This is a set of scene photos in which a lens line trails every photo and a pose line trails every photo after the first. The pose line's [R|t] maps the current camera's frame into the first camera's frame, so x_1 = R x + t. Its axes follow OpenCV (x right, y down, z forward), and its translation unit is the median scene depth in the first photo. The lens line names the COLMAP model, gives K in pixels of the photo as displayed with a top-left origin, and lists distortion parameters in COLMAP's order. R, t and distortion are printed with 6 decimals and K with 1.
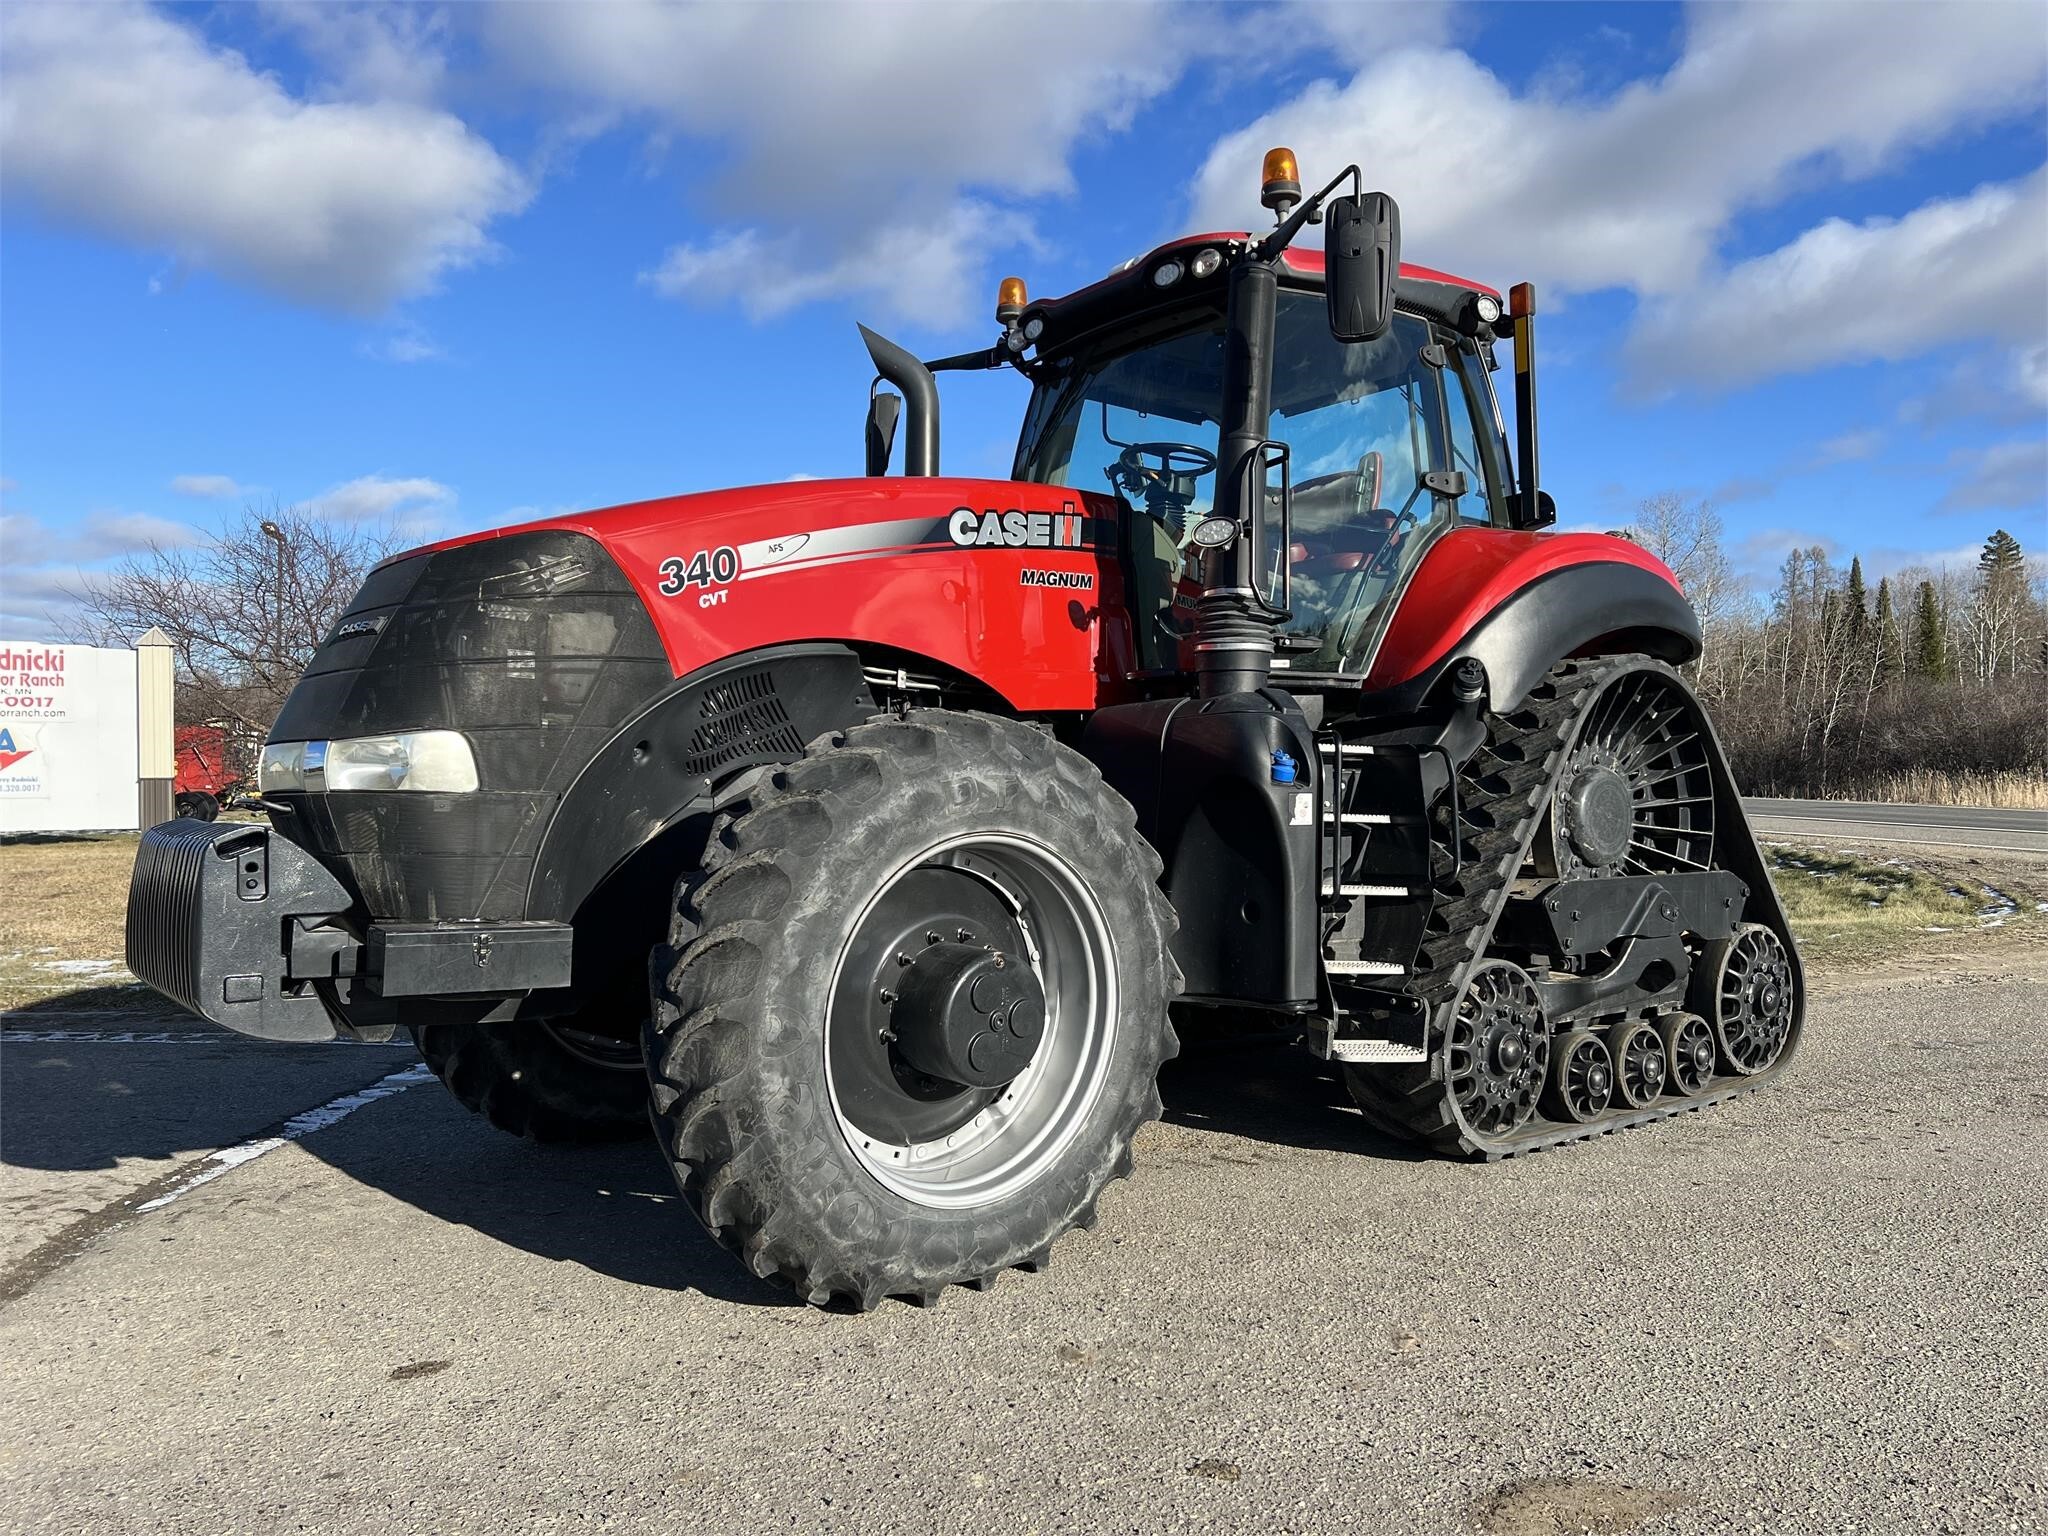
lens RADIAL K [[1546.2, 0, 1024.0], [0, 1546.2, 768.0], [0, 0, 1]] dist [0.051928, -0.055457]
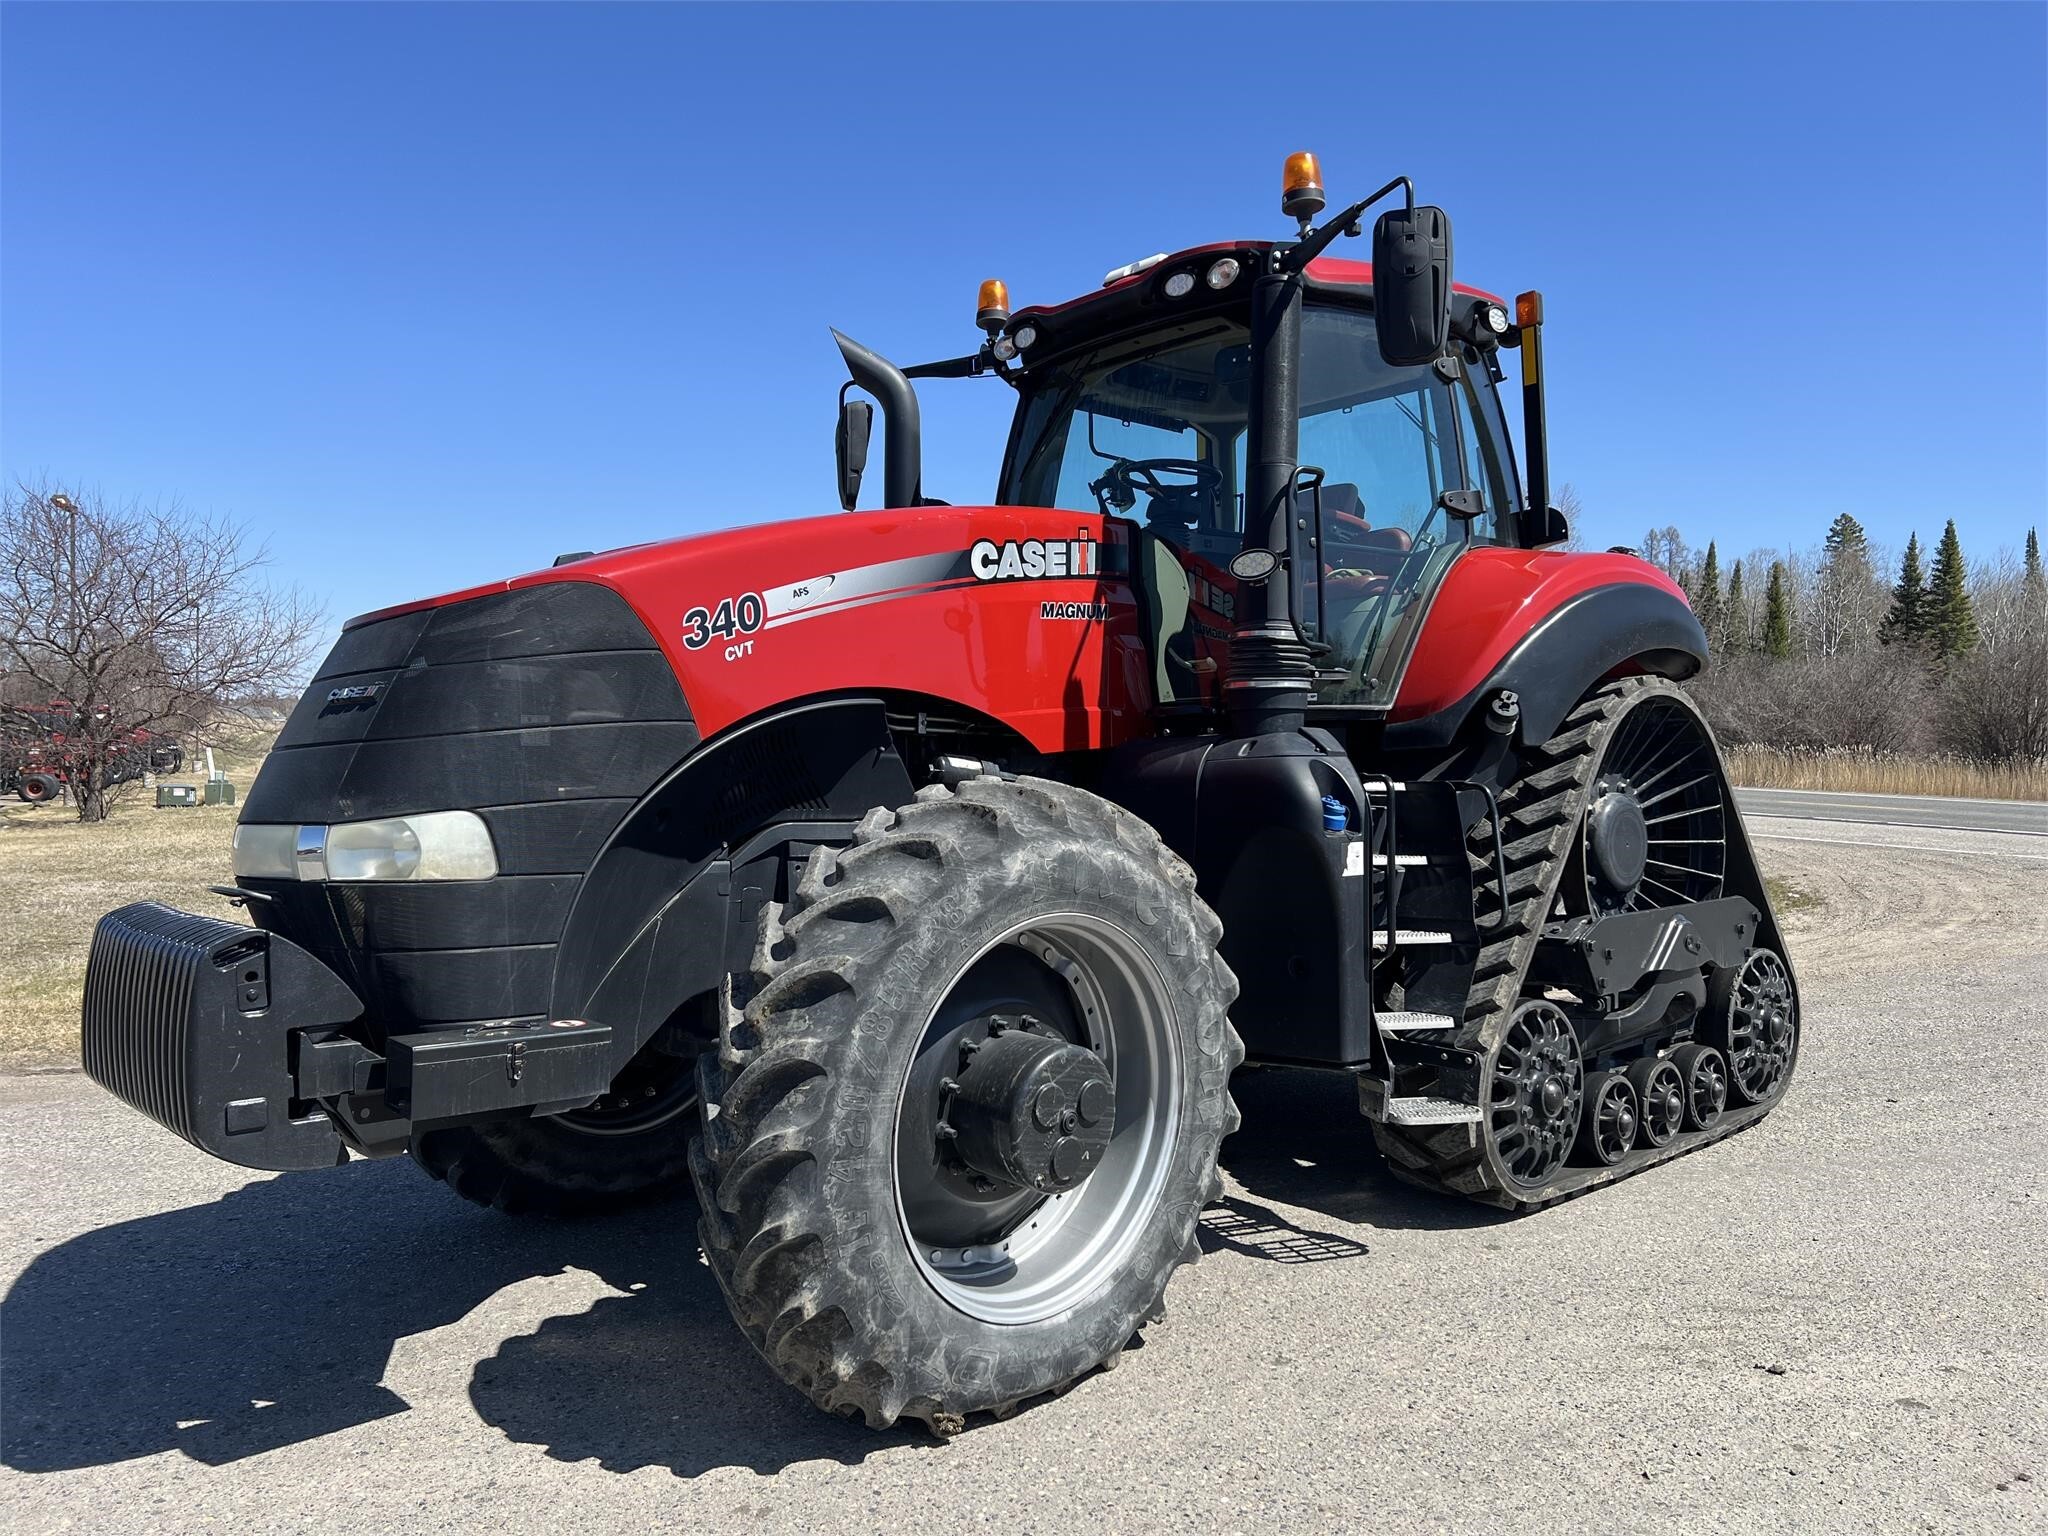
lens RADIAL K [[1539.3, 0, 992.7], [0, 1539.3, 757.2], [0, 0, 1]] dist [0.055959, -0.057801]
pose [[0.997954, -0.014936, 0.062174, -0.094607], [0.014188, 0.999822, 0.012444, -0.048436], [-0.062349, -0.011537, 0.997988, 0.070238]]
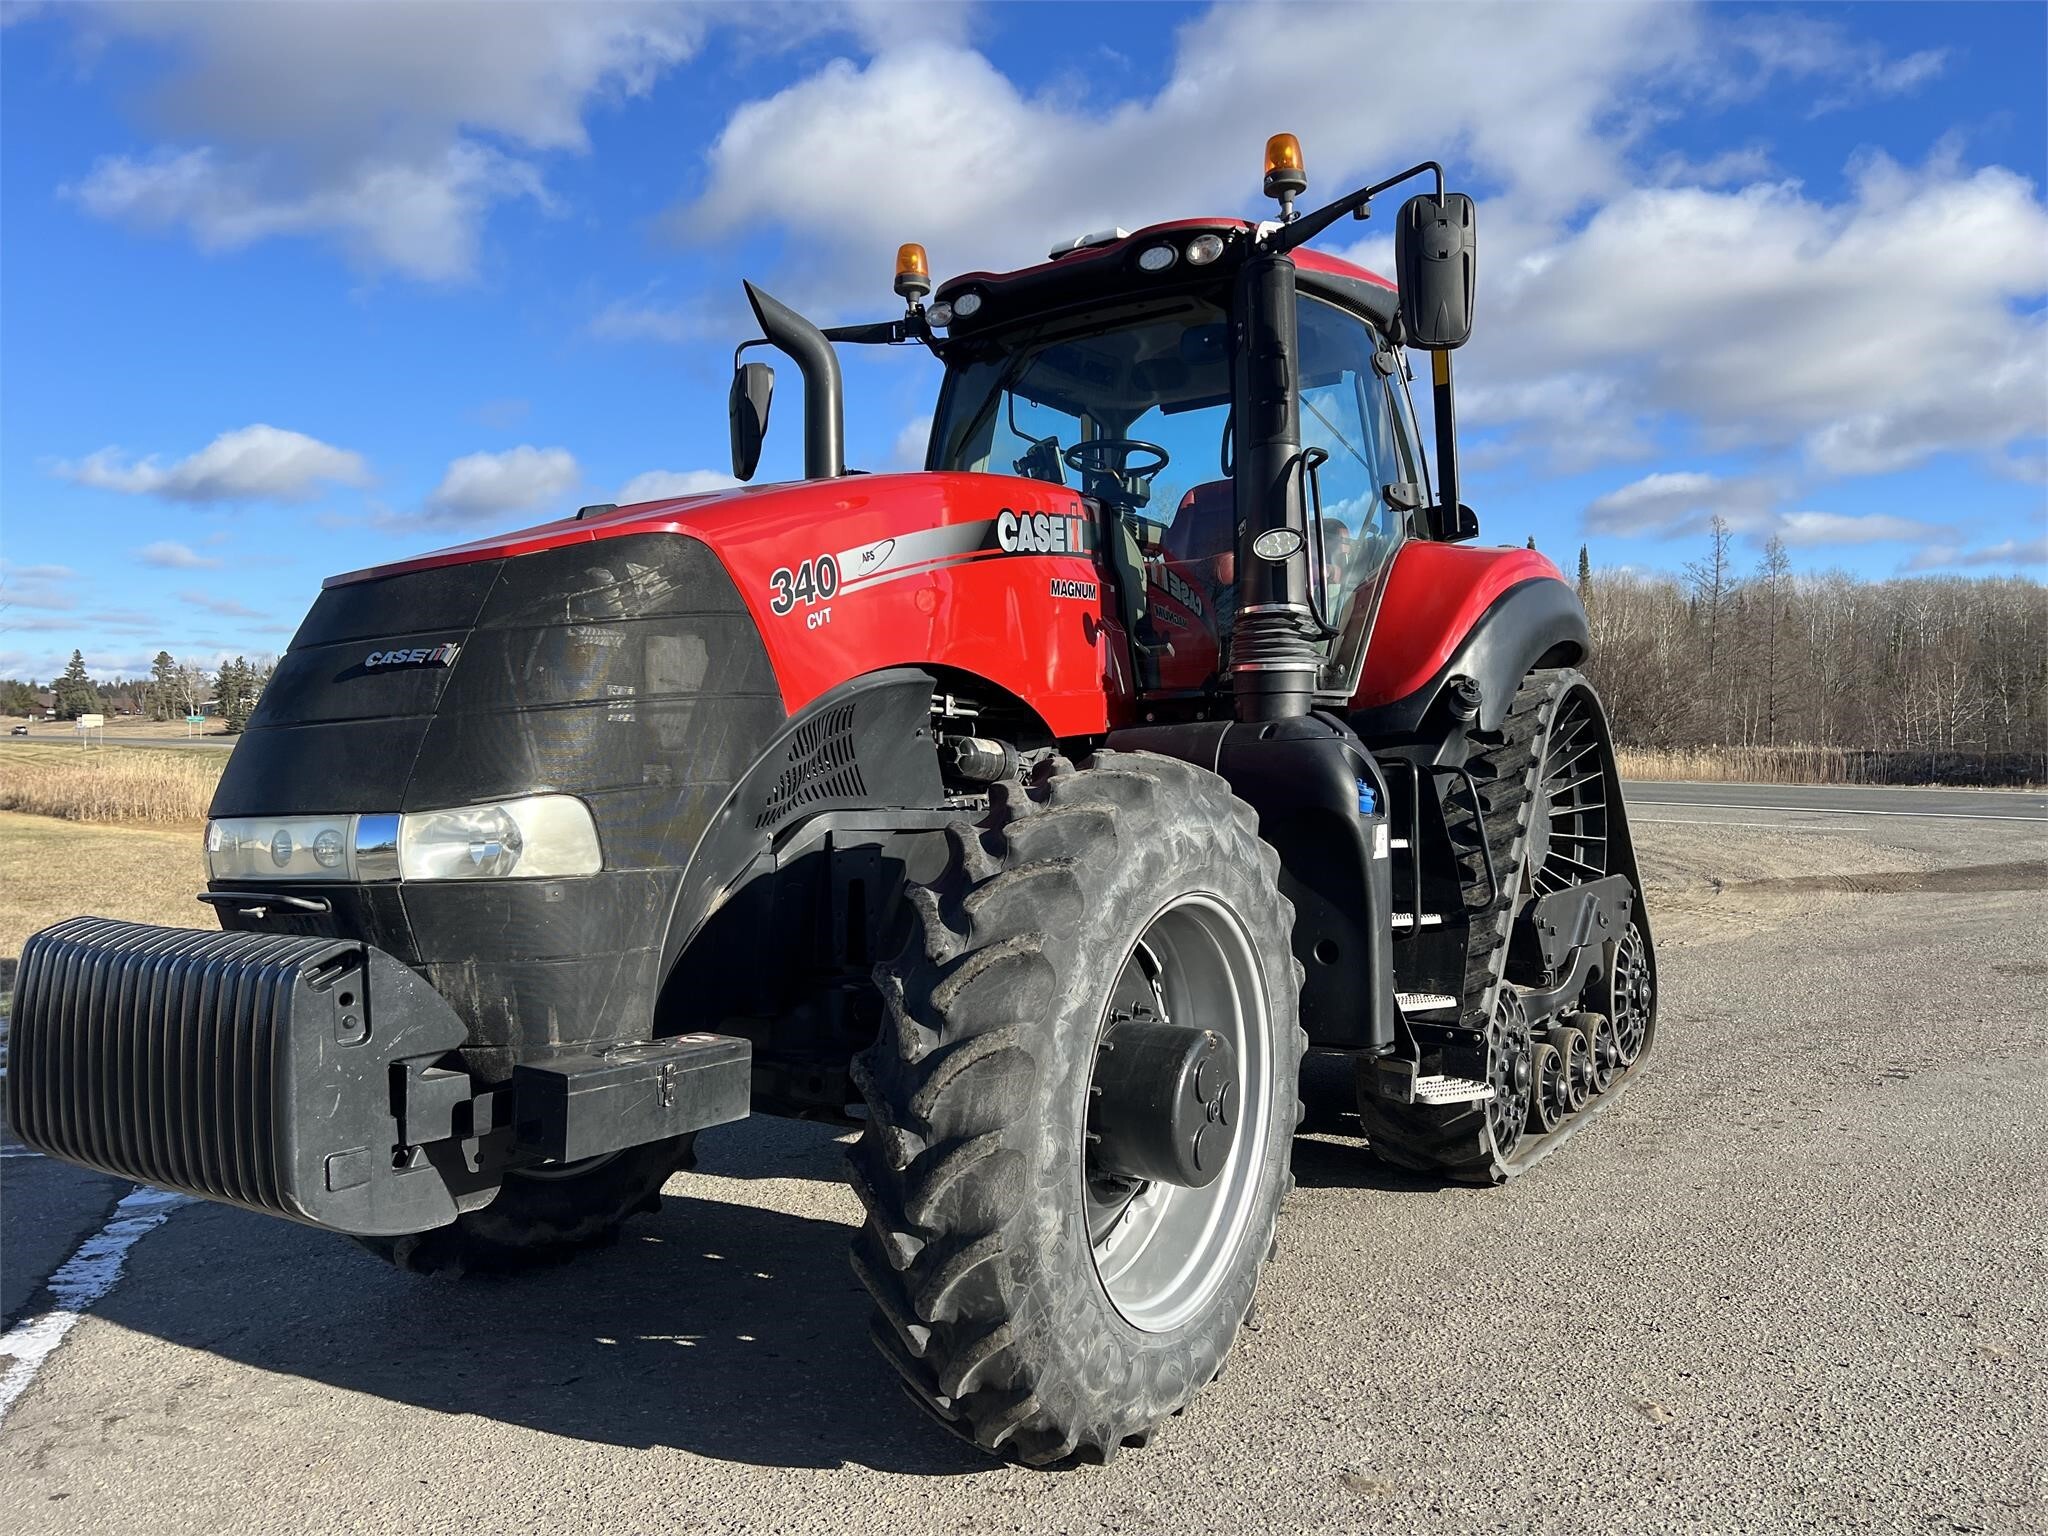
lens RADIAL K [[1546.2, 0, 1024.0], [0, 1546.2, 768.0], [0, 0, 1]] dist [0.051928, -0.055457]
pose [[0.950232, -0.021642, 0.310790, -0.308924], [0.017031, 0.999701, 0.017544, -0.036956], [-0.311076, -0.011378, 0.950317, 0.162400]]
